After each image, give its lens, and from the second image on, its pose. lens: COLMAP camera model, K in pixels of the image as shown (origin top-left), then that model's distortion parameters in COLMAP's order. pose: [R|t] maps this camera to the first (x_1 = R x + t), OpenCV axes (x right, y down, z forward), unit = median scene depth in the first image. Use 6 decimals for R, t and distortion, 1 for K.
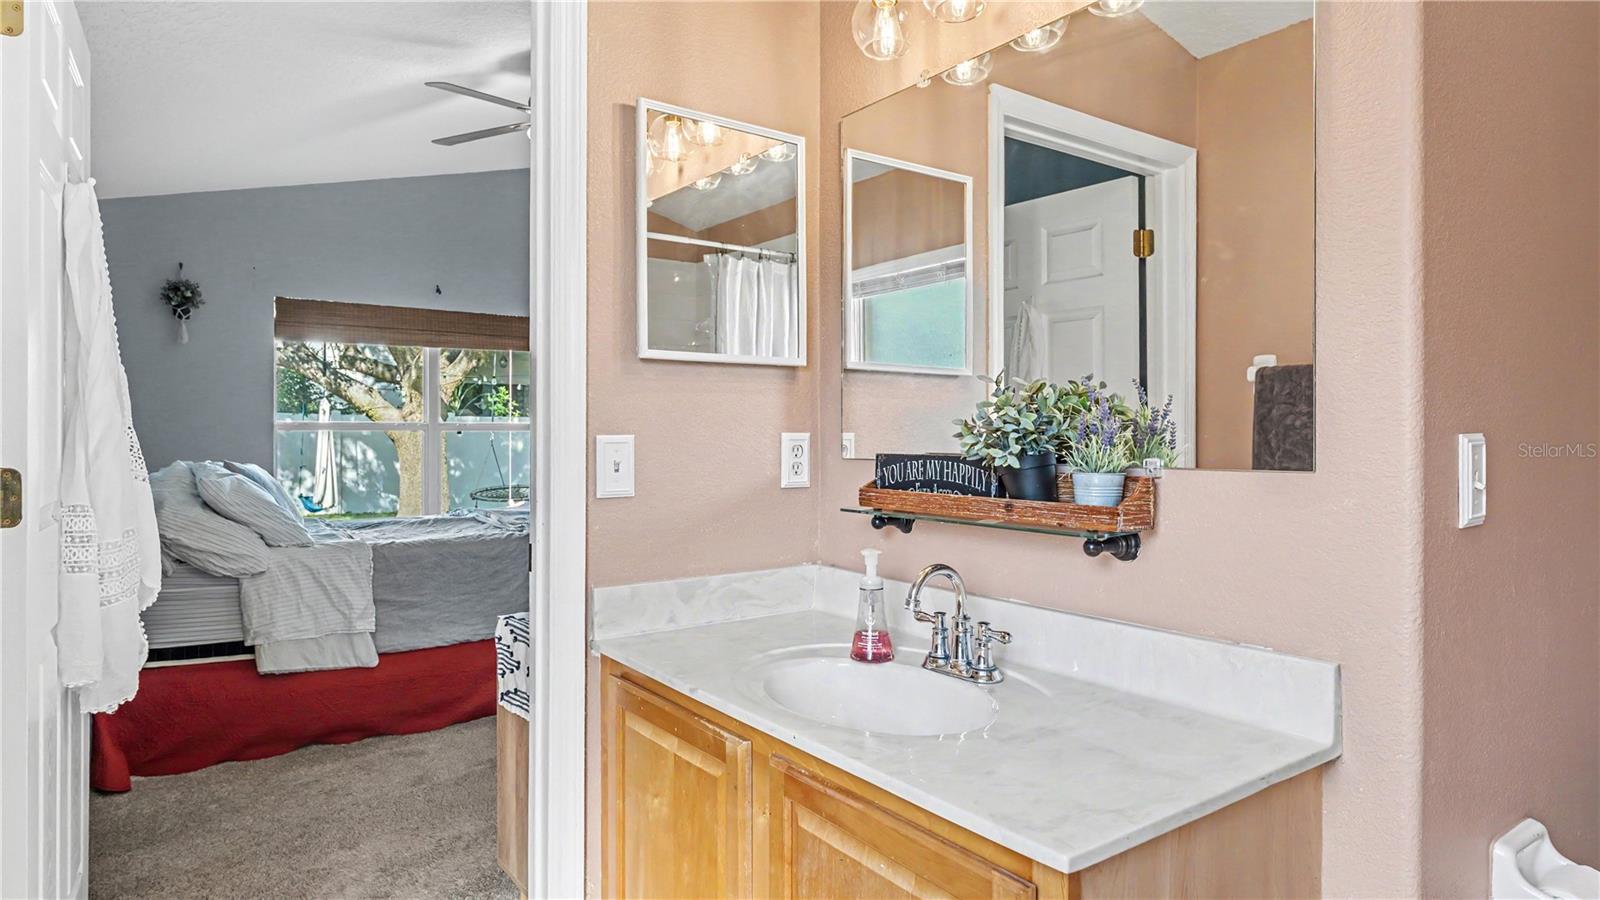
lens RADIAL K [[908.9, 0, 803.6], [0, 908.9, 439.2], [0, 0, 1]] dist [0.001608, 0.000103]
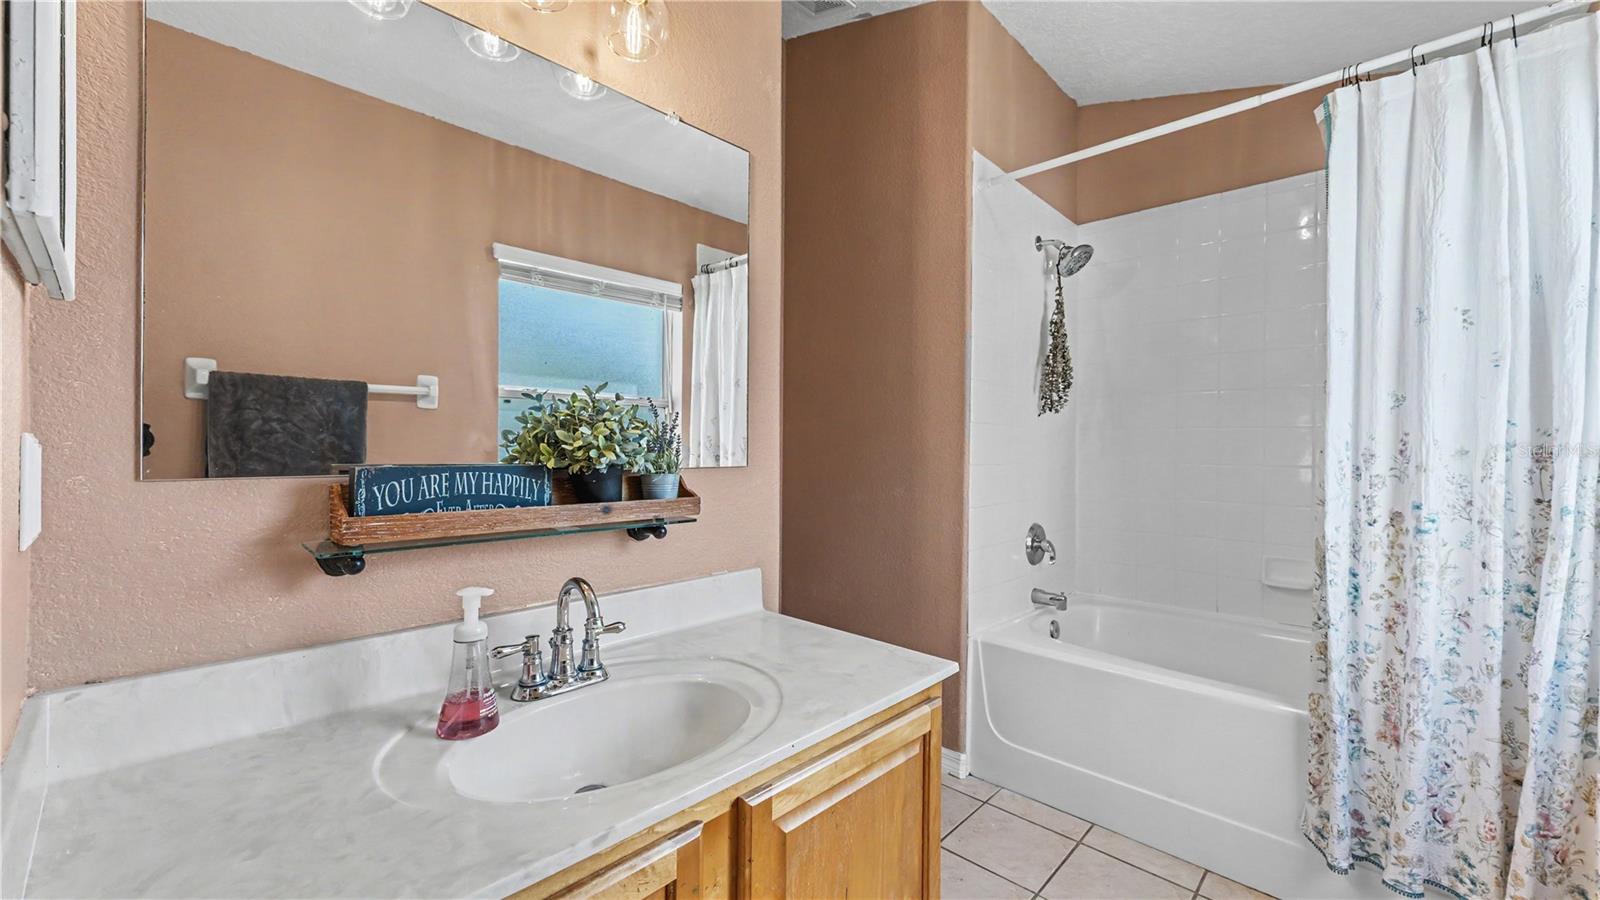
lens RADIAL K [[644.1, 0, 806.1], [0, 644.1, 450.4], [0, 0, 1]] dist [-0.001214, -0.000032]
pose [[-0.186606, -0.014706, 0.982325, -0.512351], [-0.005926, 0.999887, 0.013843, -0.007214], [-0.982417, -0.003238, -0.186672, 0.807968]]
